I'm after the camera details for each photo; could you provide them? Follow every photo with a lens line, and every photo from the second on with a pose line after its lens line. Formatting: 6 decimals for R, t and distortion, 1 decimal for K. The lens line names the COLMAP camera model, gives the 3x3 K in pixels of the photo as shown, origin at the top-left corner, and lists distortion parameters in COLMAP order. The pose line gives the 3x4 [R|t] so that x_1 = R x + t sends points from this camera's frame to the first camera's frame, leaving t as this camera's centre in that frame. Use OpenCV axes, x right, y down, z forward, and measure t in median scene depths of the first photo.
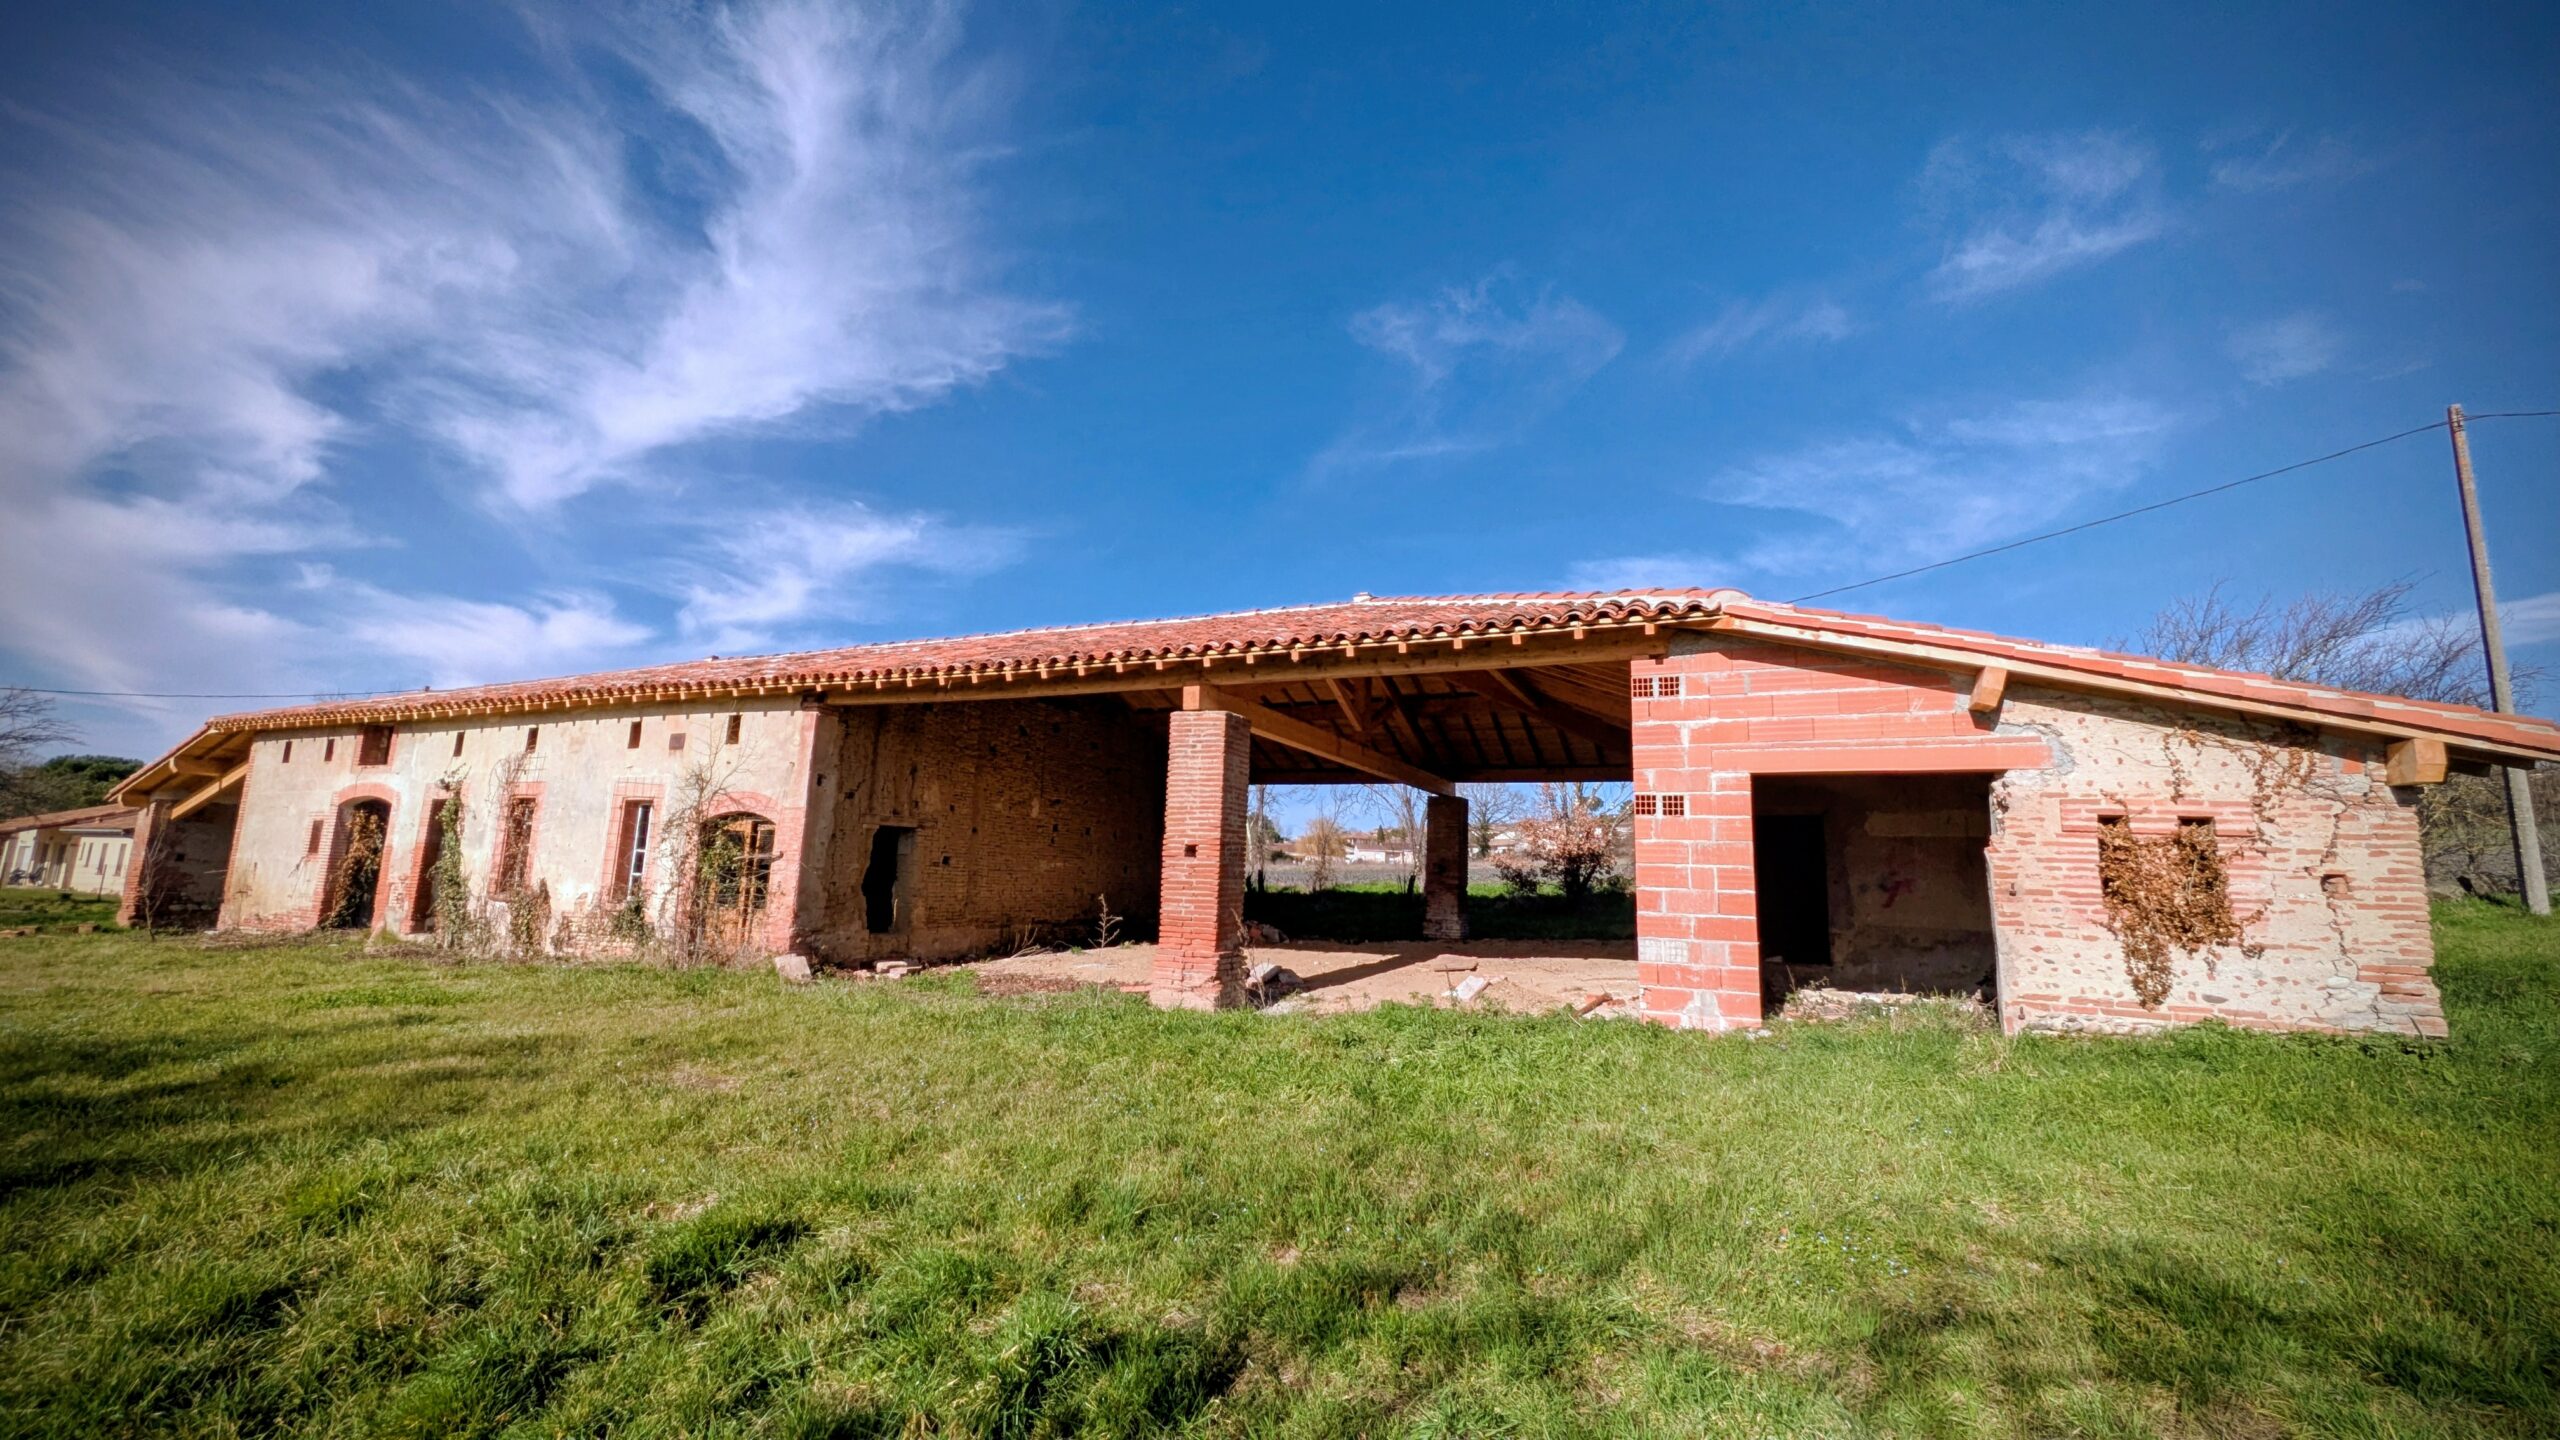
lens RADIAL K [[956.0, 0, 1280.0], [0, 956.0, 720.0], [0, 0, 1]] dist [-0.011914, -0.000020]
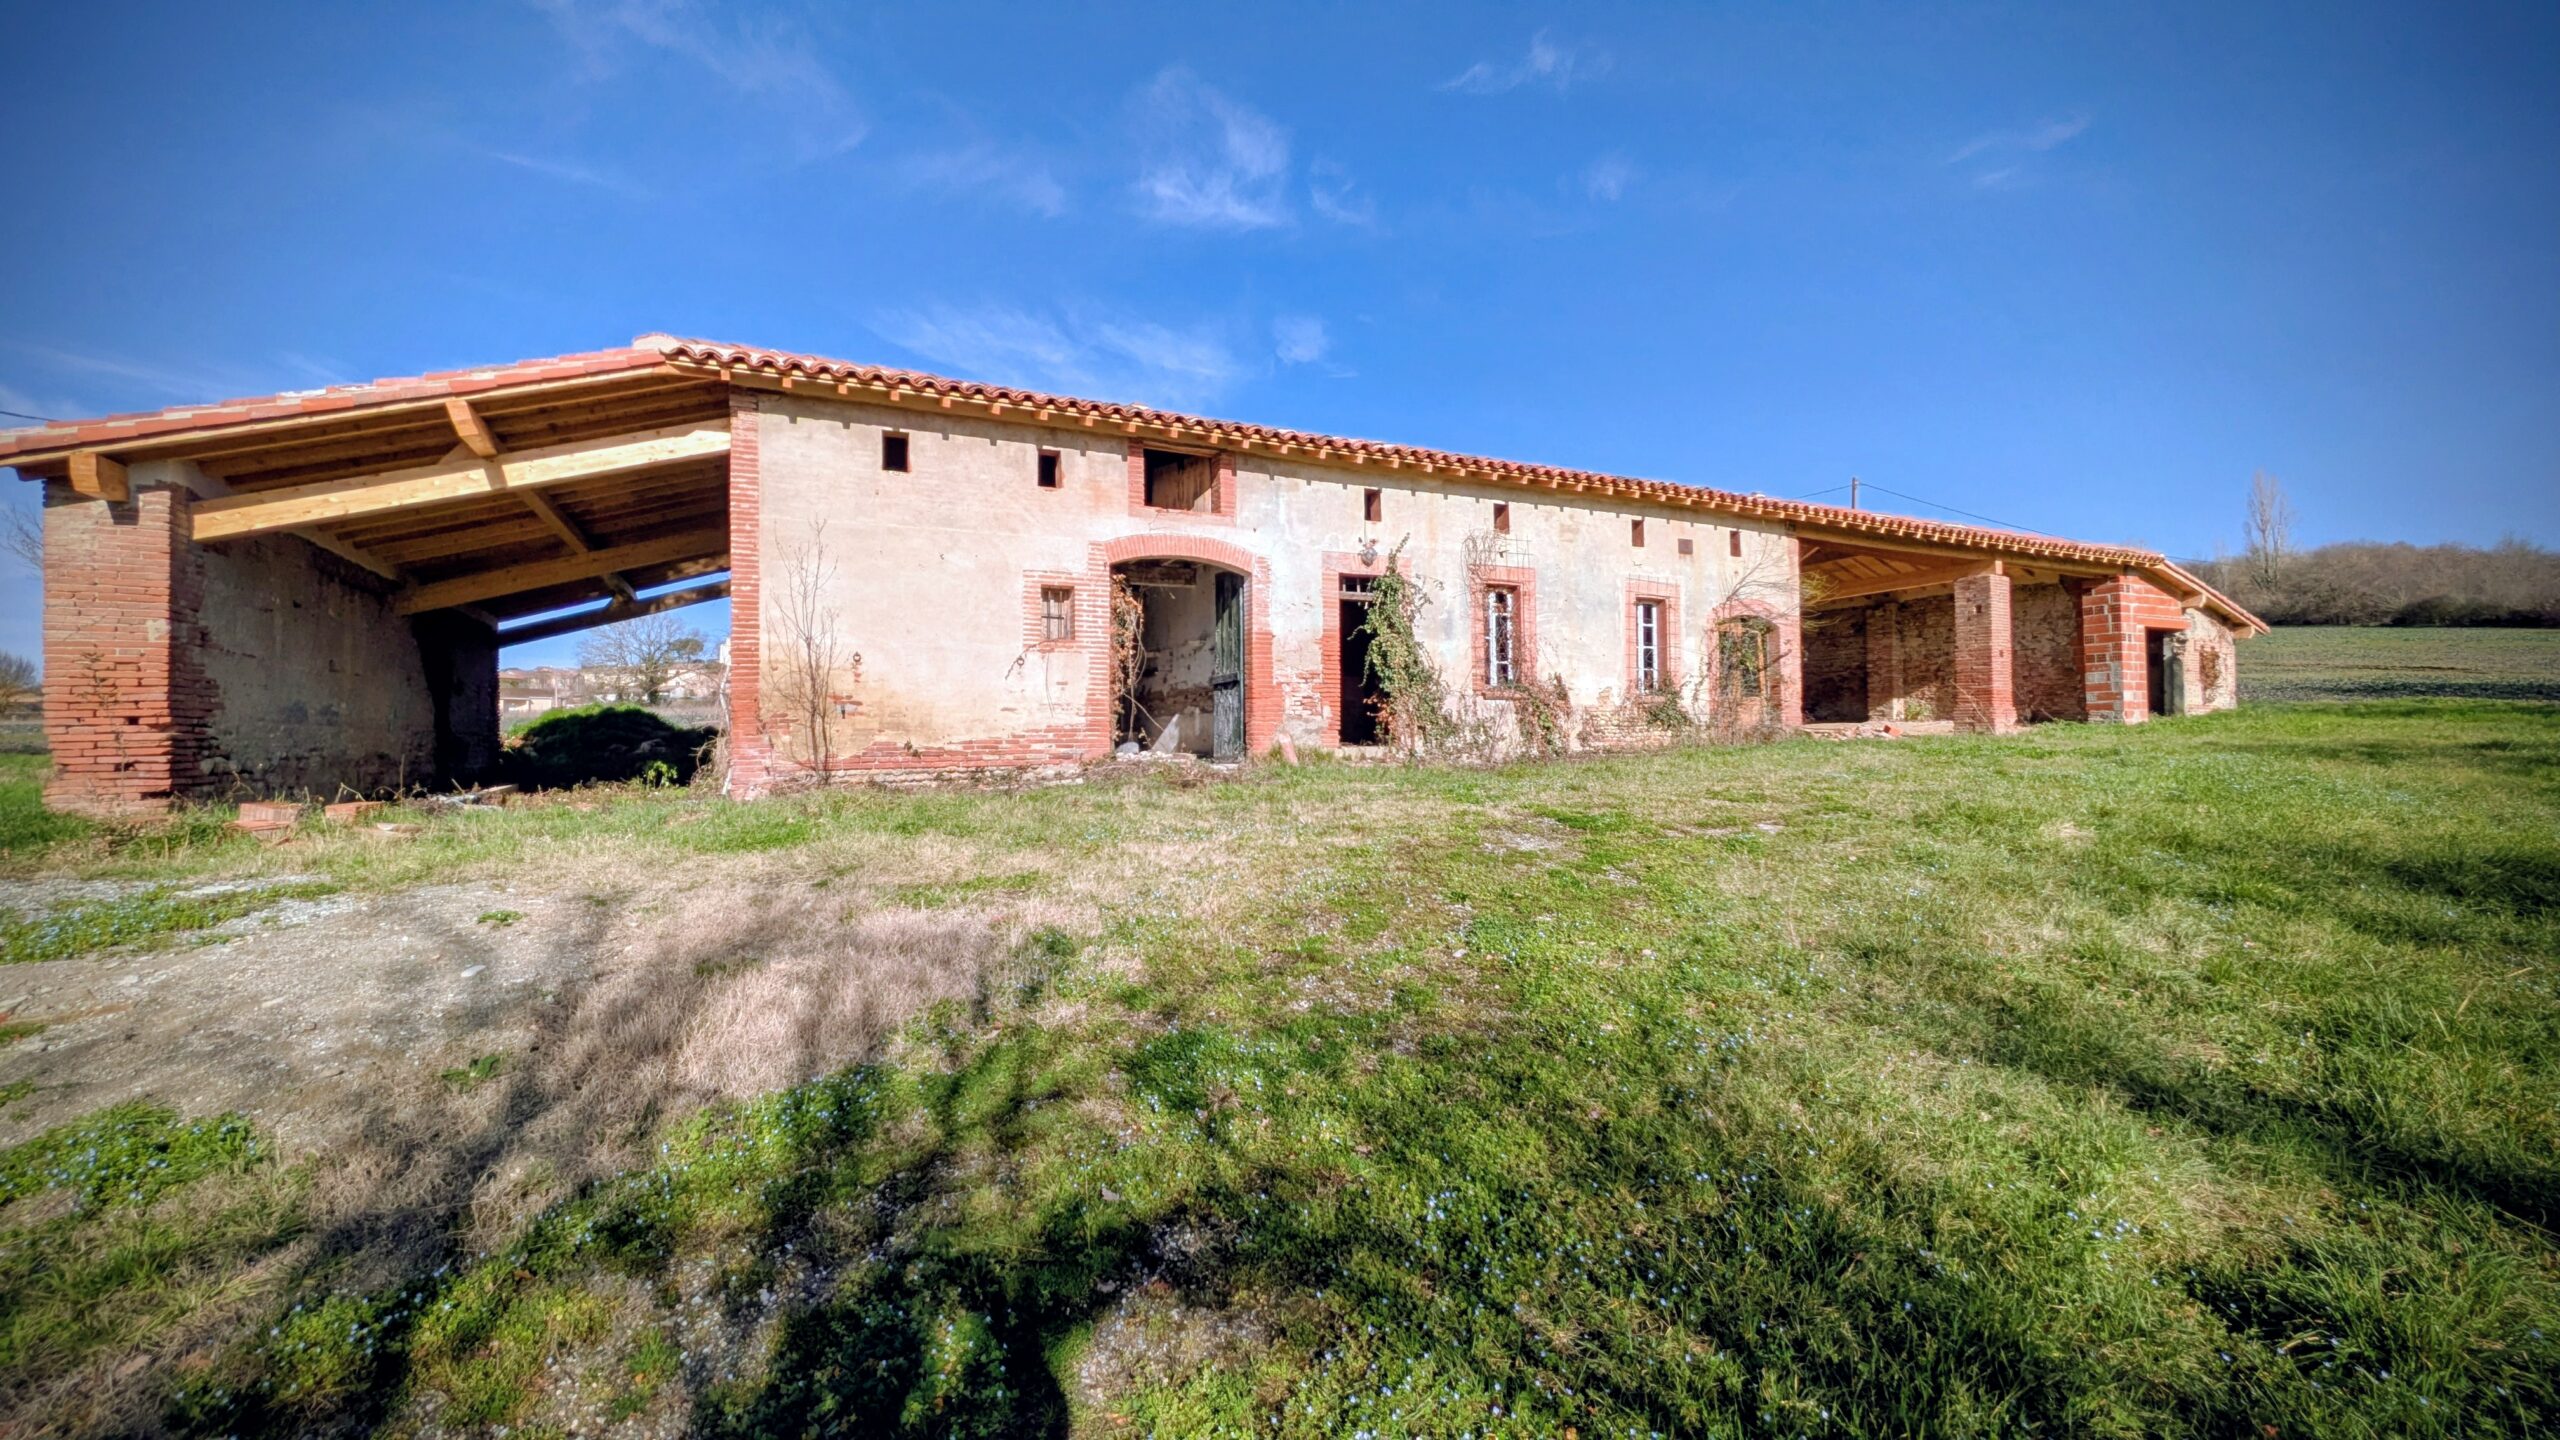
lens RADIAL K [[989.1, 0, 1280.0], [0, 989.1, 720.0], [0, 0, 1]] dist [-0.000552, -0.000035]
pose [[0.651907, -0.021168, 0.758004, -1.680717], [-0.093855, 0.989672, 0.108356, 0.130583], [-0.752468, -0.141780, 0.643187, 0.561059]]
